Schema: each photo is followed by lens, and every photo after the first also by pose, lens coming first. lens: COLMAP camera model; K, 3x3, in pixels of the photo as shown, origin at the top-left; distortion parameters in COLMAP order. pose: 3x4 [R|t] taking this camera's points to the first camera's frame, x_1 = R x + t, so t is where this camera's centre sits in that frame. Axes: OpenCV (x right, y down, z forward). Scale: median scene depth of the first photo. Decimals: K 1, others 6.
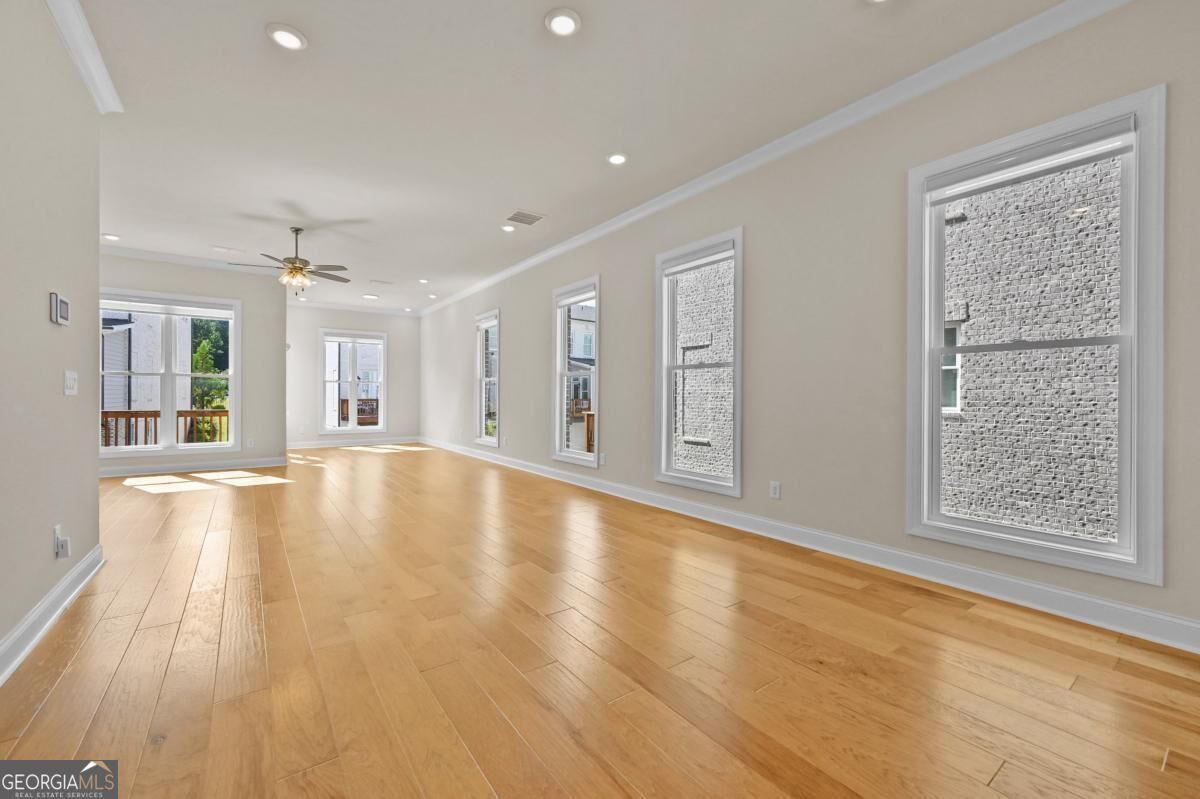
lens RADIAL K [[478.3, 0, 603.6], [0, 478.3, 398.2], [0, 0, 1]] dist [-0.000584, 0.000232]
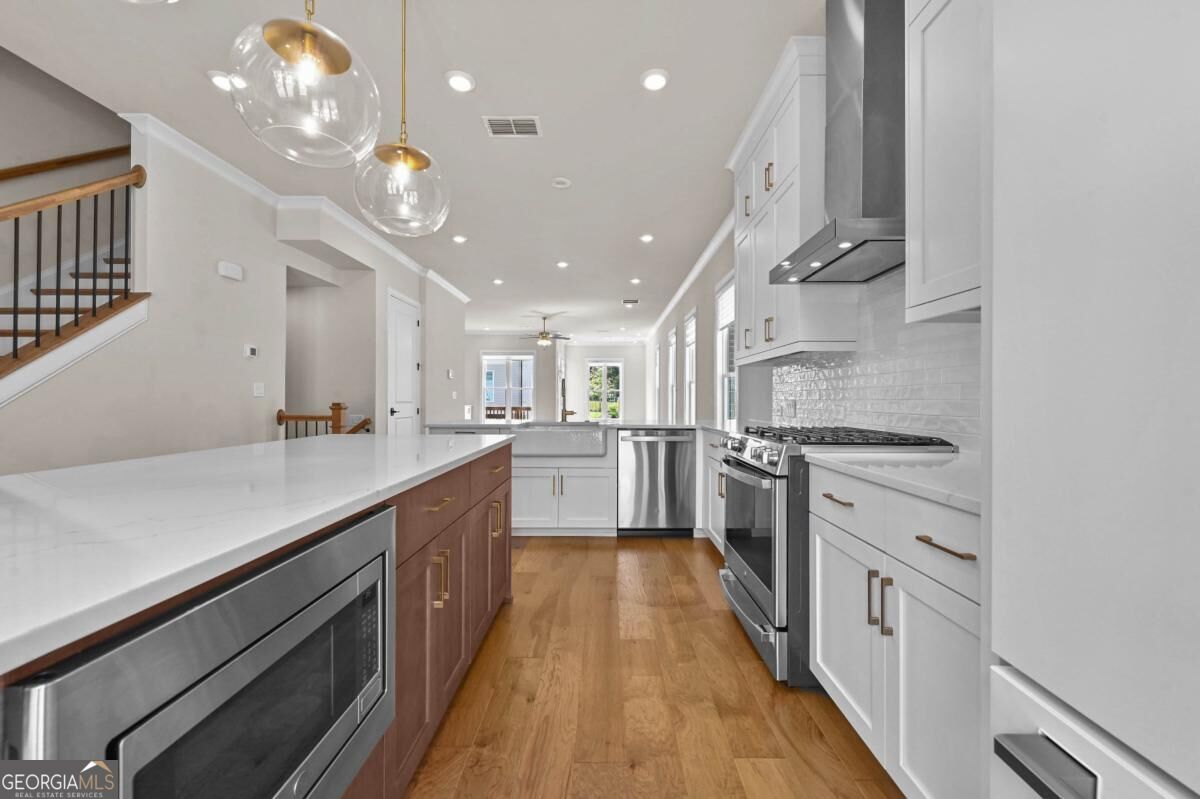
lens RADIAL K [[478.3, 0, 610.0], [0, 478.3, 396.6], [0, 0, 1]] dist [-0.000584, 0.000232]
pose [[0.812996, -0.001111, -0.582268, 0.611220], [-0.006894, 0.999910, -0.011533, 0.003877], [0.582229, 0.013390, 0.812915, -0.388006]]
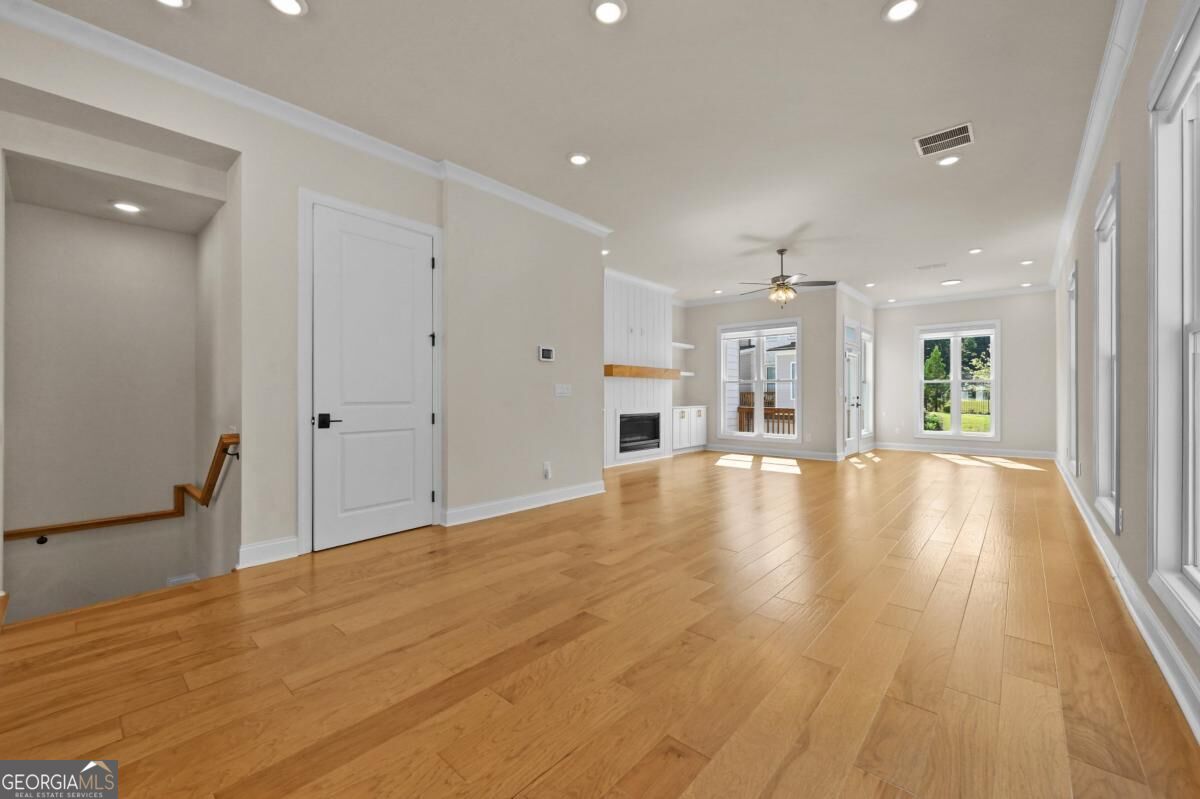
lens RADIAL K [[478.3, 0, 605.5], [0, 478.3, 394.3], [0, 0, 1]] dist [-0.000584, 0.000232]
pose [[0.221775, -0.007414, -0.975070, 0.293327], [-0.004830, 0.999950, -0.008701, 0.000380], [0.975086, 0.006639, 0.221728, 0.270489]]
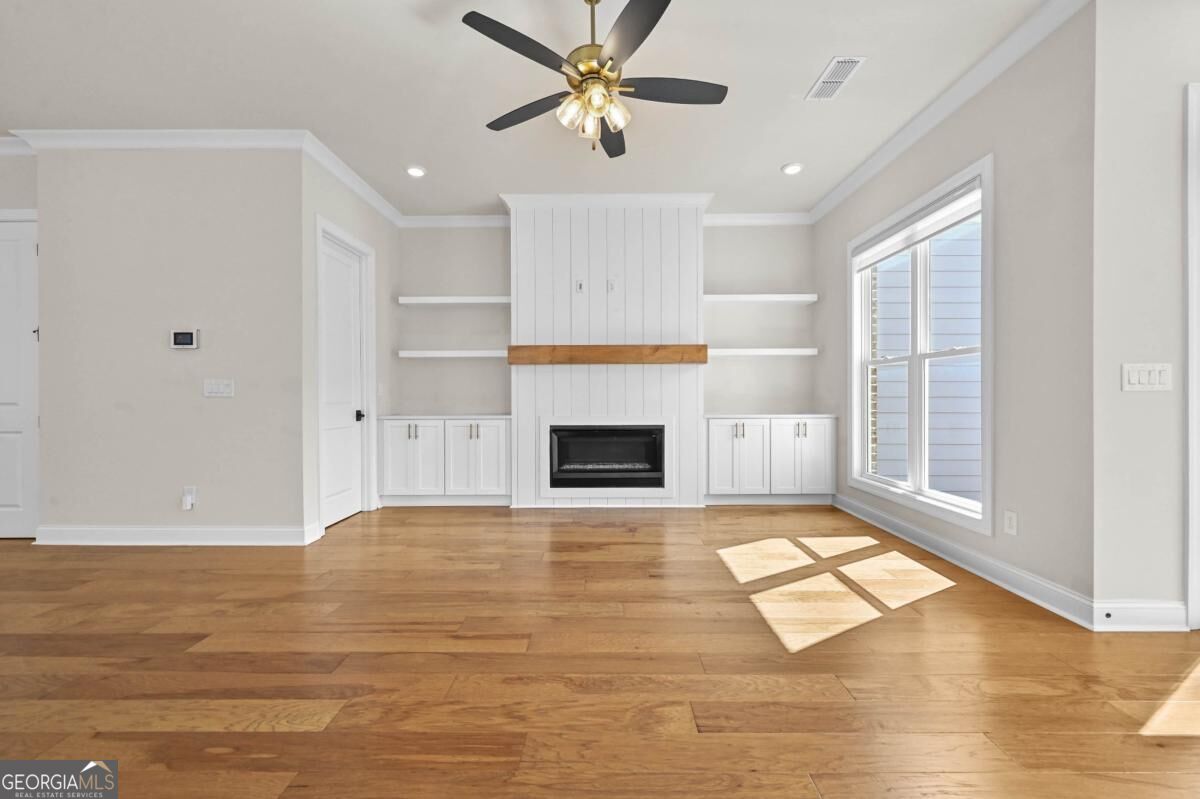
lens RADIAL K [[478.3, 0, 599.1], [0, 478.3, 400.7], [0, 0, 1]] dist [-0.000584, 0.000232]
pose [[-0.599753, 0.005068, -0.800169, -0.250459], [-0.003407, 0.999955, 0.008887, -0.004091], [0.800178, 0.008057, -0.599708, 0.985575]]
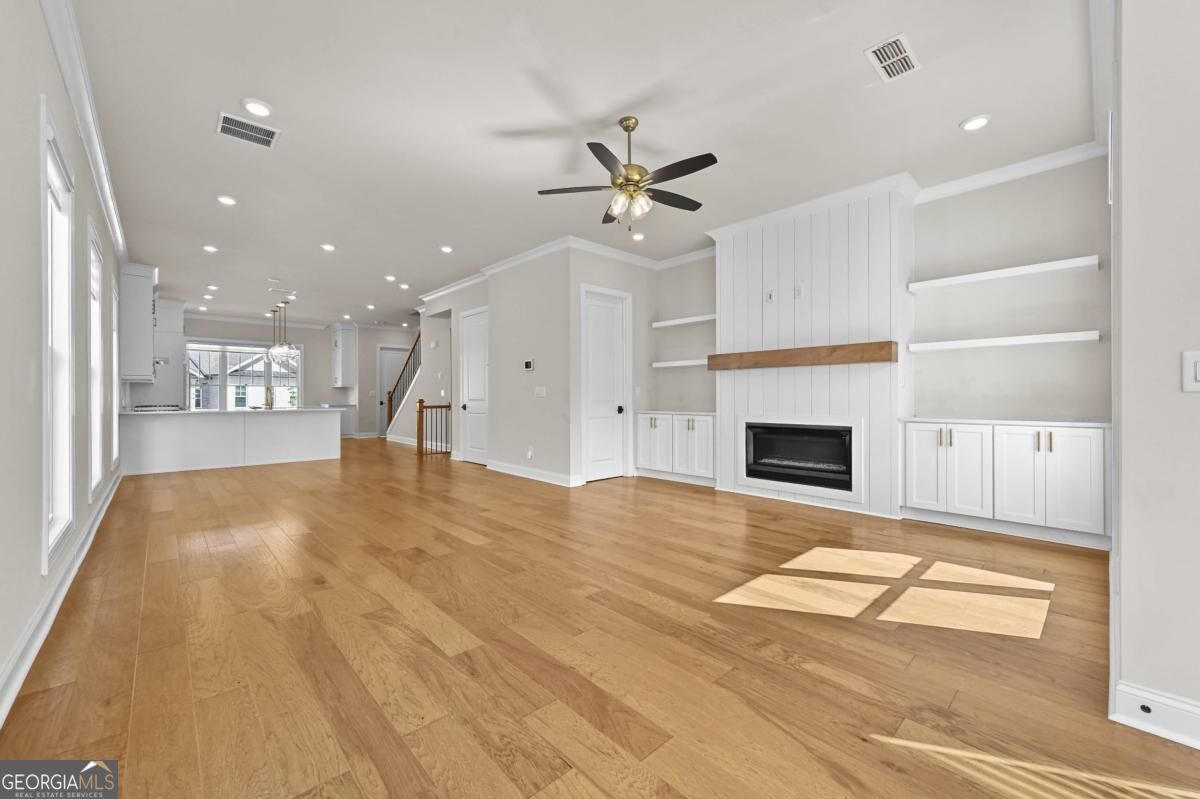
lens RADIAL K [[478.3, 0, 595.7], [0, 478.3, 403.3], [0, 0, 1]] dist [-0.000584, 0.000232]
pose [[-0.994923, -0.001609, -0.100628, -0.425454], [-0.003467, 0.999827, 0.018294, -0.006942], [0.100581, 0.018550, -0.994756, 1.260649]]
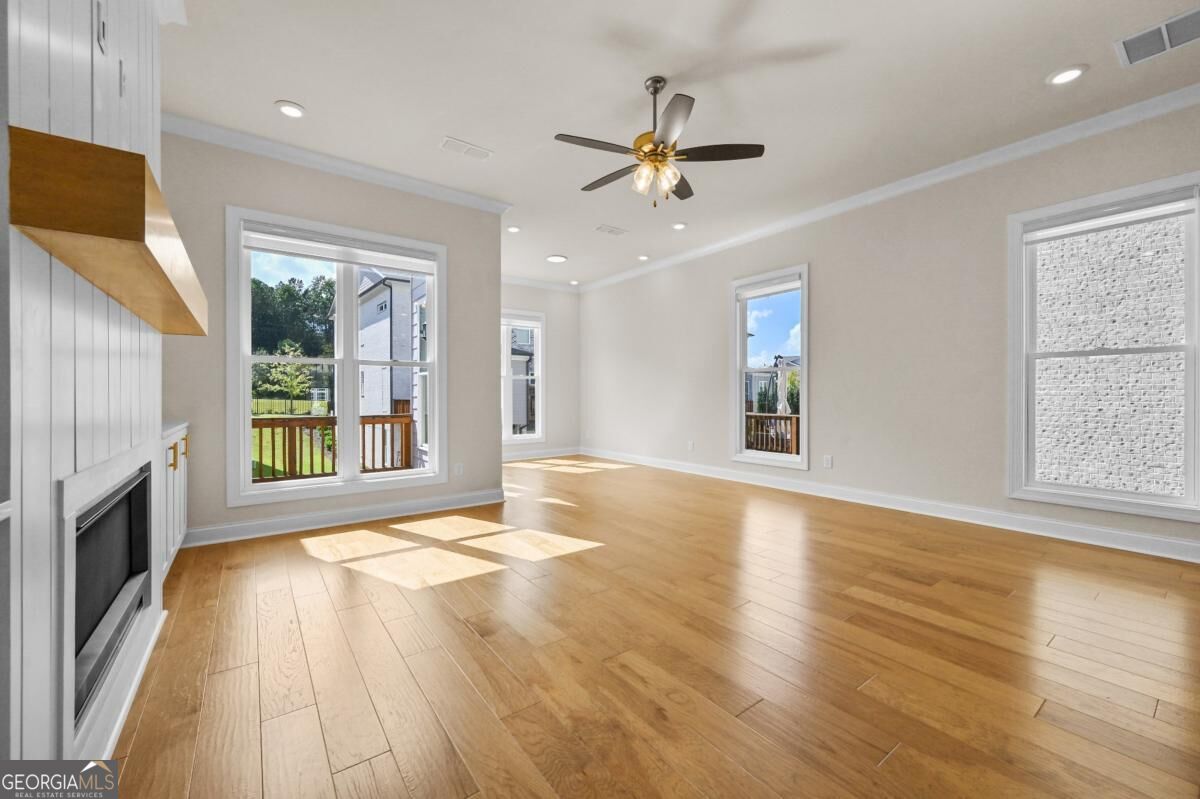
lens RADIAL K [[478.3, 0, 622.4], [0, 478.3, 399.5], [0, 0, 1]] dist [-0.000584, 0.000232]
pose [[0.999840, -0.008453, 0.015750, -0.545291], [0.008340, 0.999939, 0.007250, -0.003174], [-0.015810, -0.007118, 0.999850, 0.367964]]
